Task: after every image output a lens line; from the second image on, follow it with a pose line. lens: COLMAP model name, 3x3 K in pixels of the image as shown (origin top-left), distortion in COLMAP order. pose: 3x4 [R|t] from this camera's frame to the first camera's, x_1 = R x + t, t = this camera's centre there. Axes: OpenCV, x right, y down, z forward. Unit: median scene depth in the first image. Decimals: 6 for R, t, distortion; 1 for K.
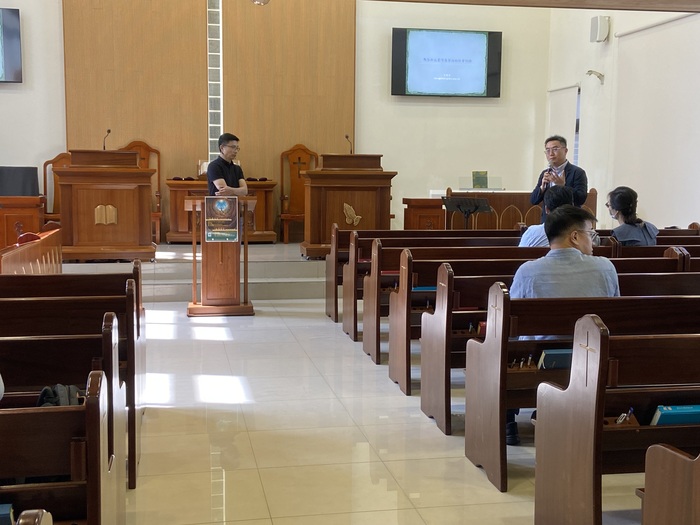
lens RADIAL K [[907.5, 0, 399.1], [0, 907.5, 277.0], [0, 0, 1]] dist [-0.002572, 0.039425]
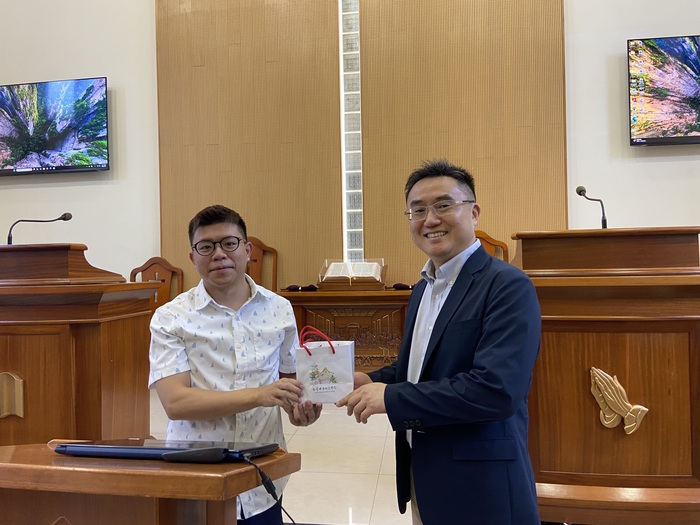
lens RADIAL K [[556.5, 0, 350.0], [0, 556.5, 262.5], [0, 0, 1]] dist [0.092143, -0.002053]
pose [[0.939379, -0.033147, -0.341273, -0.066390], [-0.009408, 0.992450, -0.122292, -0.086590], [0.342750, 0.118089, 0.931975, 0.698955]]
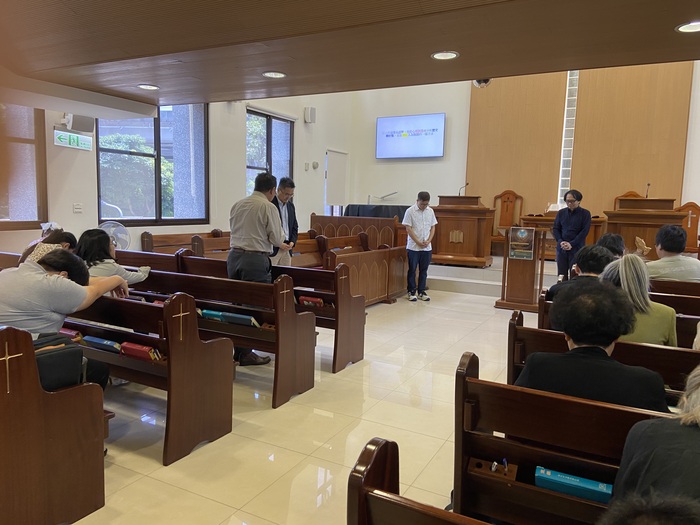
lens RADIAL K [[556.5, 0, 350.0], [0, 556.5, 262.5], [0, 0, 1]] dist [0.092143, -0.002053]
pose [[0.777512, 0.077765, -0.624041, 0.120870], [-0.093537, 0.995587, 0.007525, -0.011627], [0.621873, 0.052520, 0.781355, 0.109450]]
